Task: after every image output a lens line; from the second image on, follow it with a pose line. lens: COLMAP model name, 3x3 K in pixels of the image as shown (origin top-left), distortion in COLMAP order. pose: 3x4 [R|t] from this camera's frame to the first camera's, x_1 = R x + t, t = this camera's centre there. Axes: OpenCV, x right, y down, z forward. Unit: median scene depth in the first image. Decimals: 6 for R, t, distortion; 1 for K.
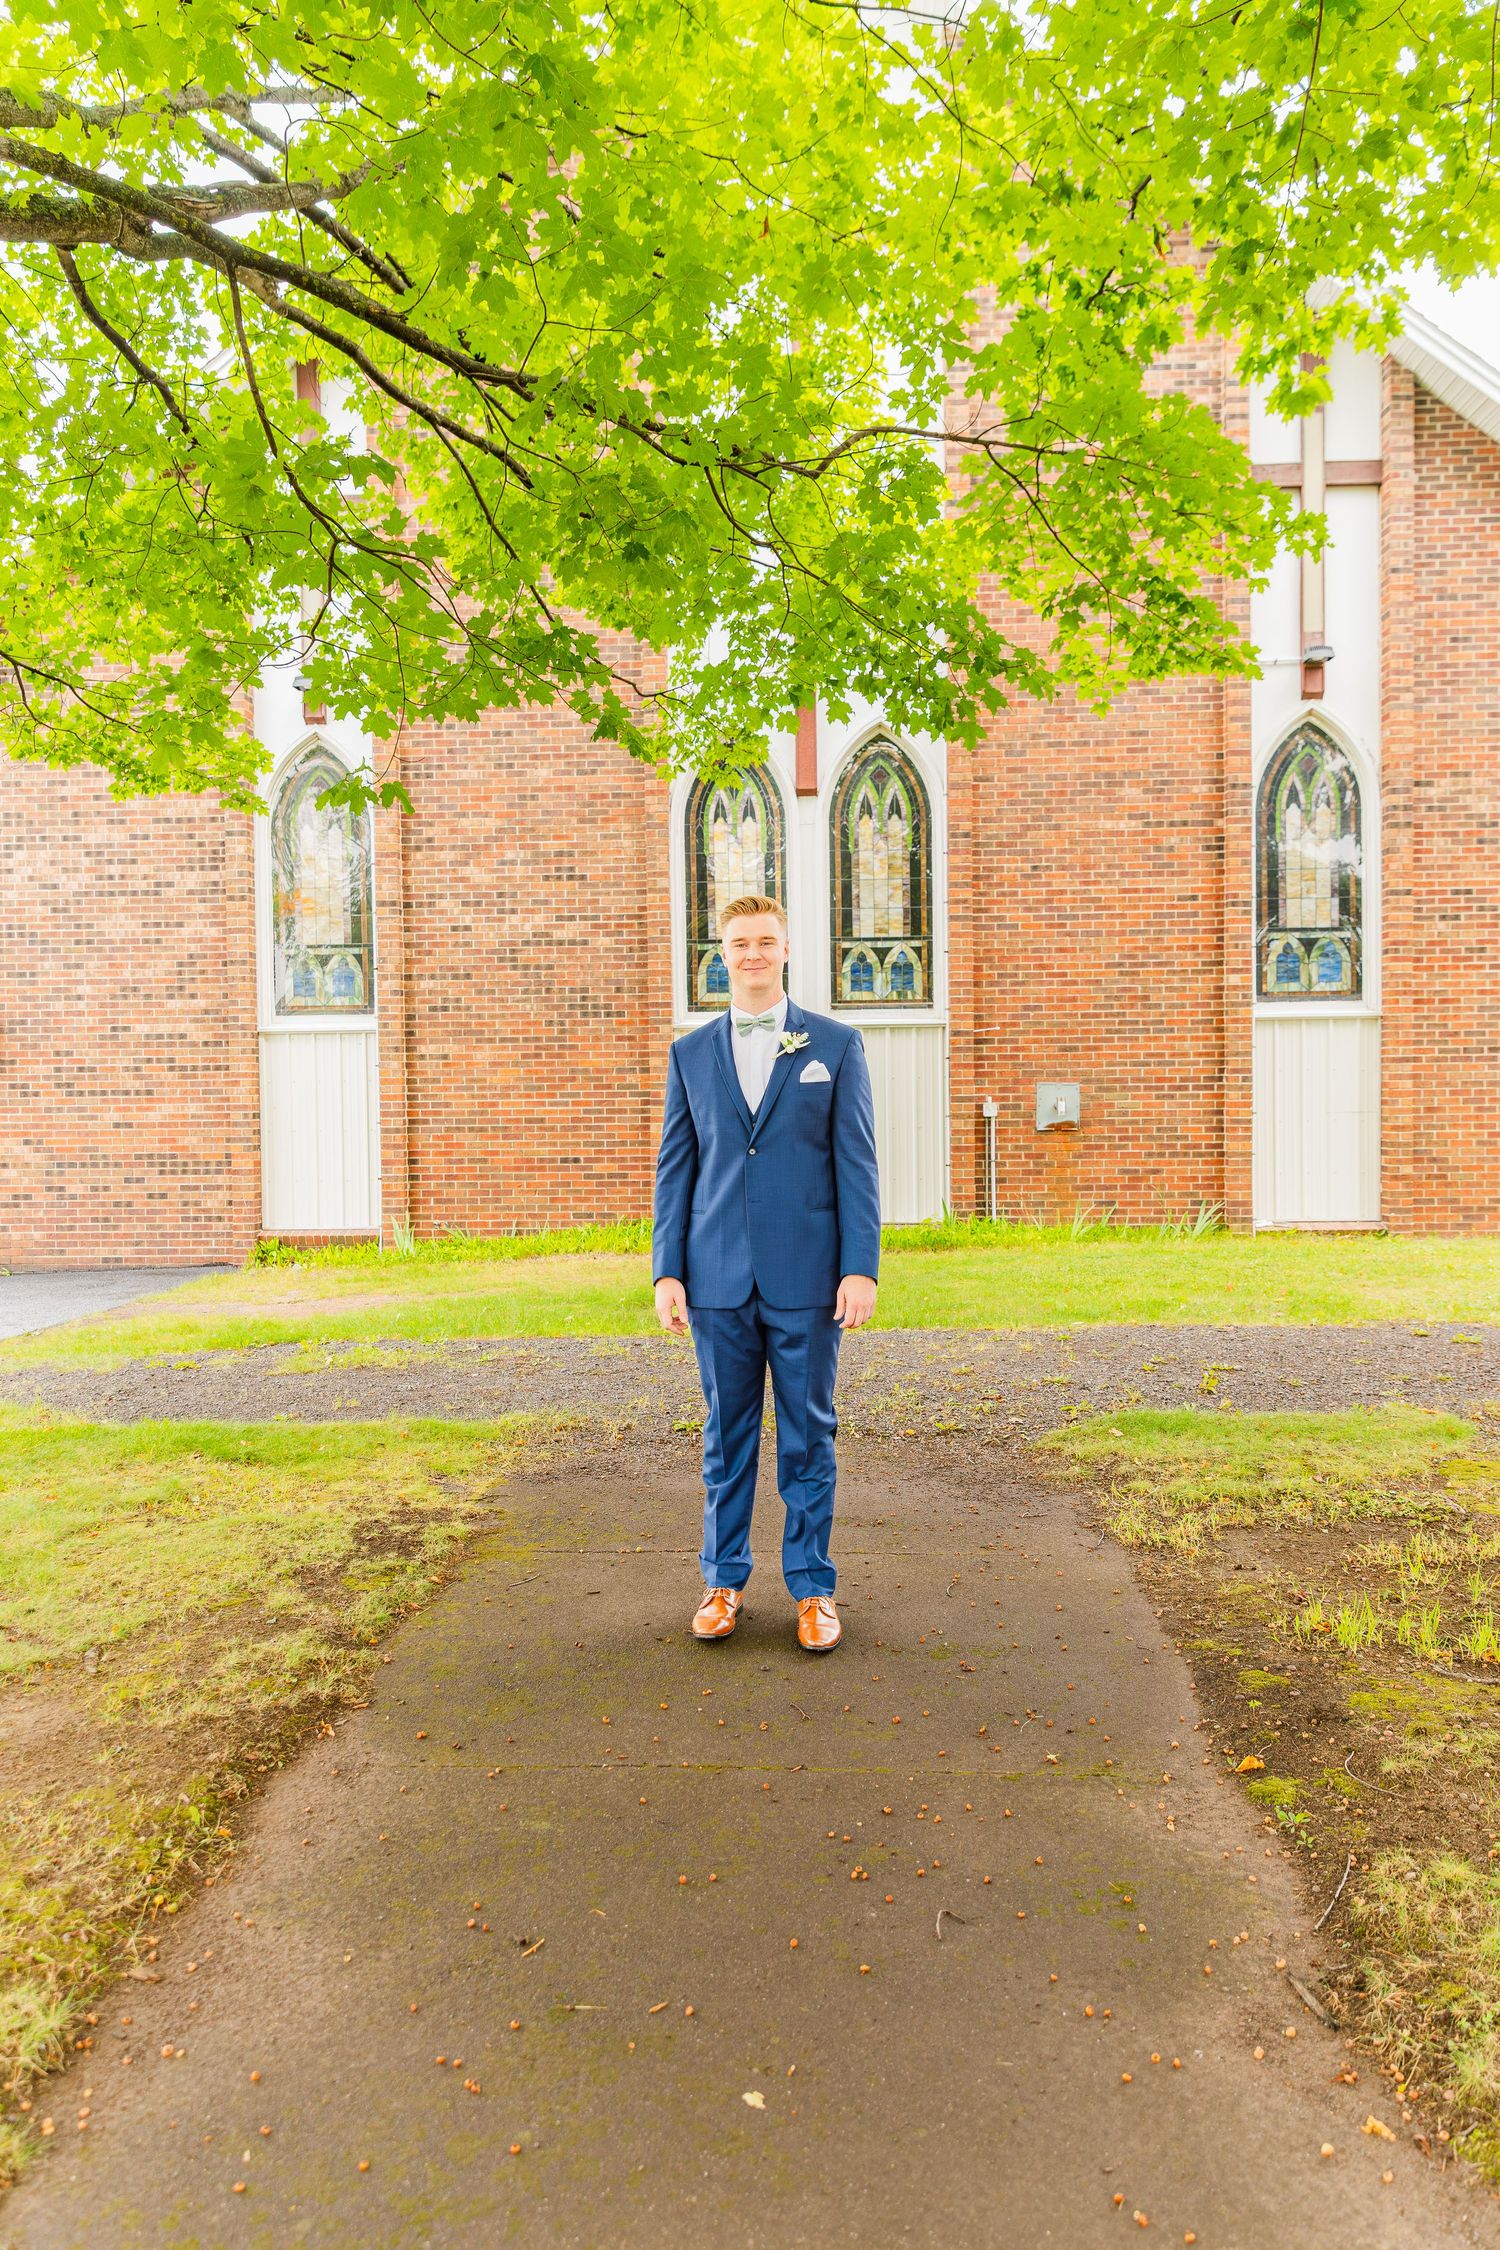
lens RADIAL K [[1564.5, 0, 746.3], [0, 1564.5, 1125.5], [0, 0, 1]] dist [-0.006507, -0.001506]
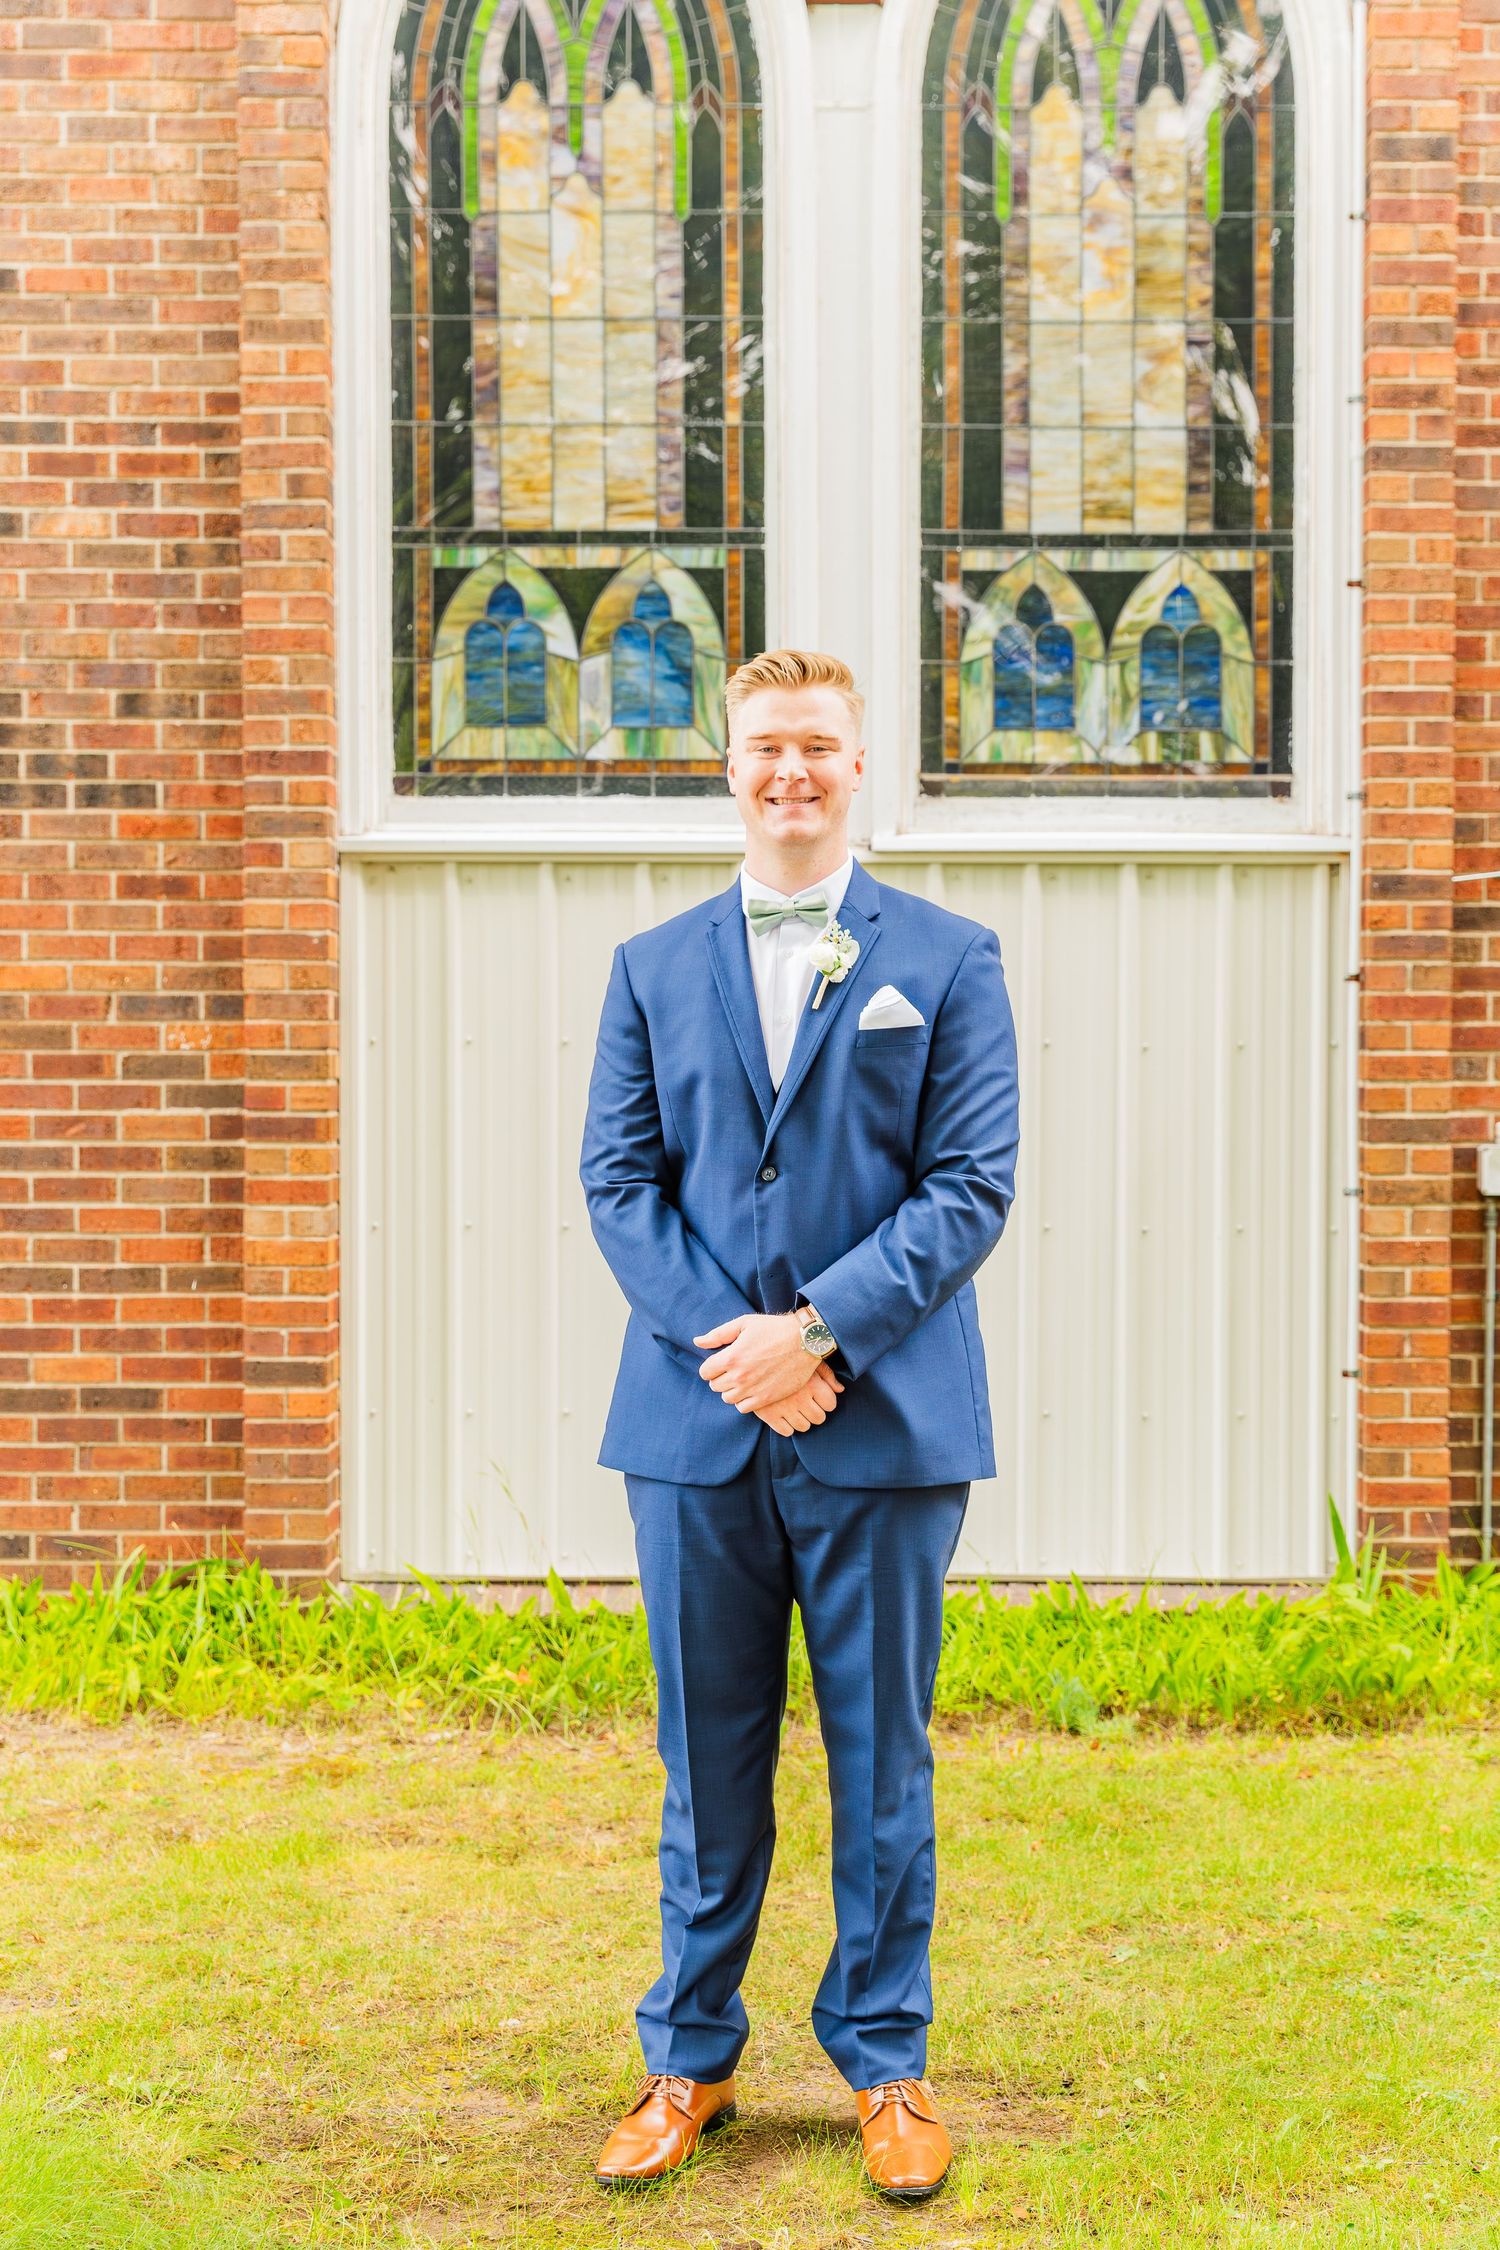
lens RADIAL K [[2930.4, 0, 764.2], [0, 2930.4, 1125.3], [0, 0, 1]] dist [0.002939, 0.000000]
pose [[0.998841, 0.012477, 0.046482, 0.003827], [-0.012259, 0.999912, -0.004978, -0.013652], [-0.046540, 0.004403, 0.998907, 0.493721]]
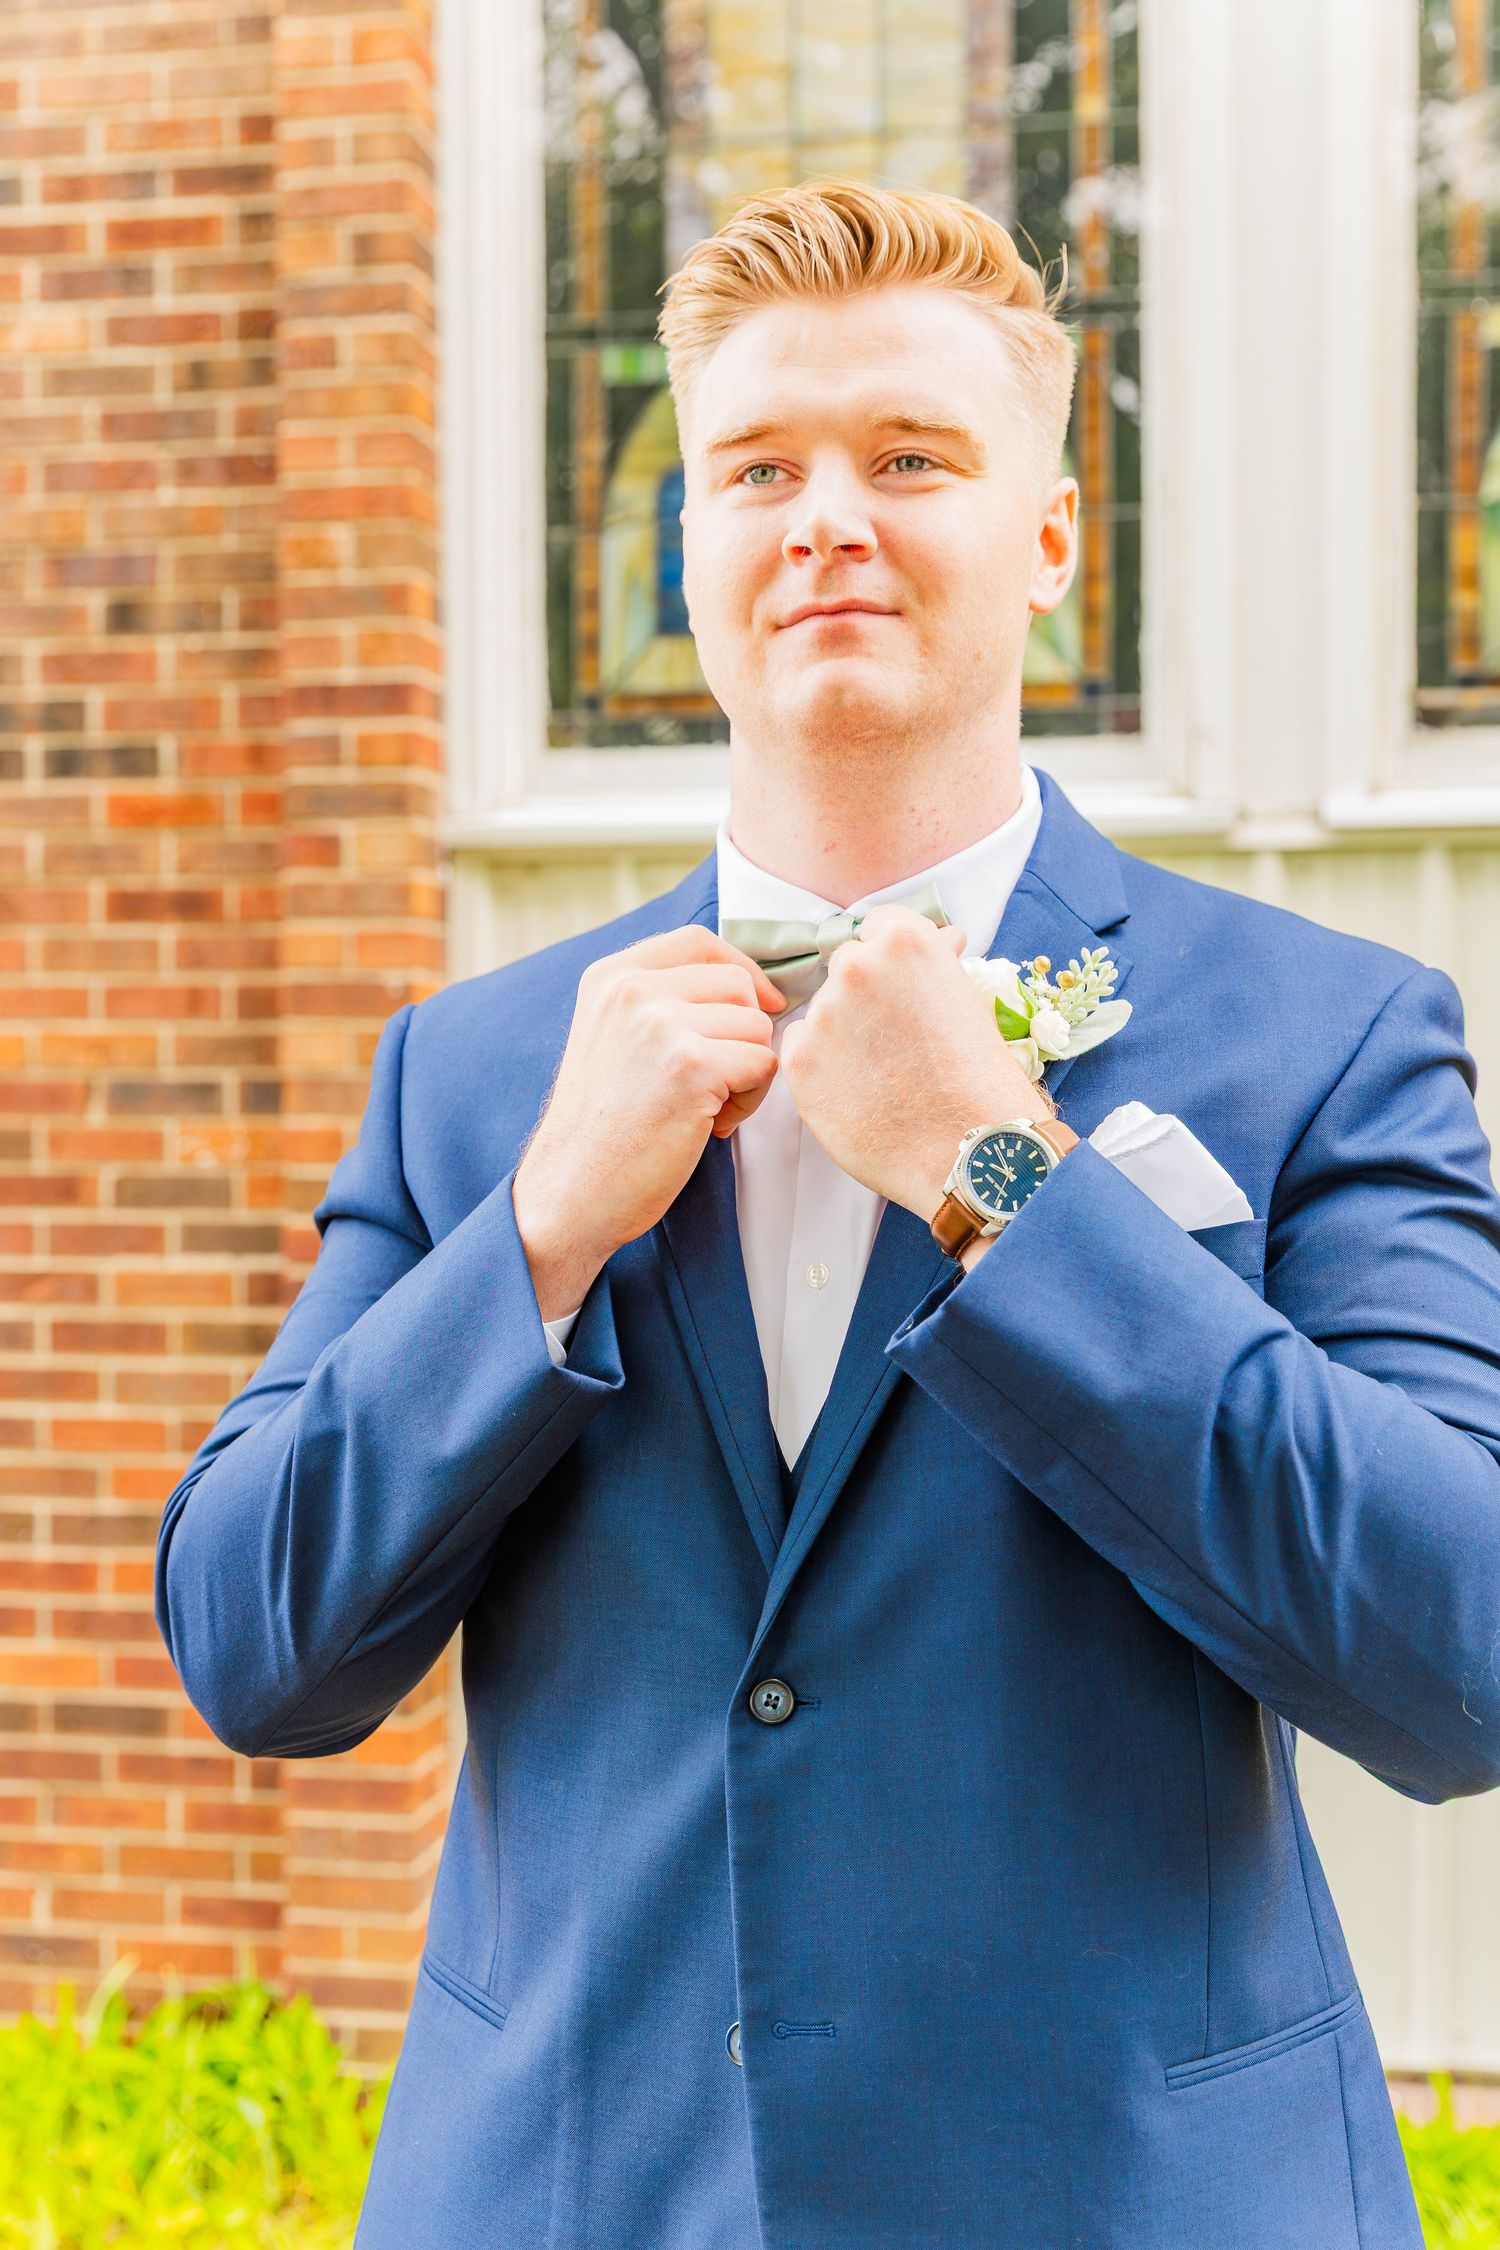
lens RADIAL K [[2987.6, 0, 755.0], [0, 2987.6, 1136.4], [0, 0, 1]] dist [0.010230, 0.000000]
pose [[0.988201, 0.011914, -0.152699, 0.035033], [-0.013330, 0.999877, -0.008254, -0.028995], [0.152582, 0.010193, 0.988238, 0.691409]]
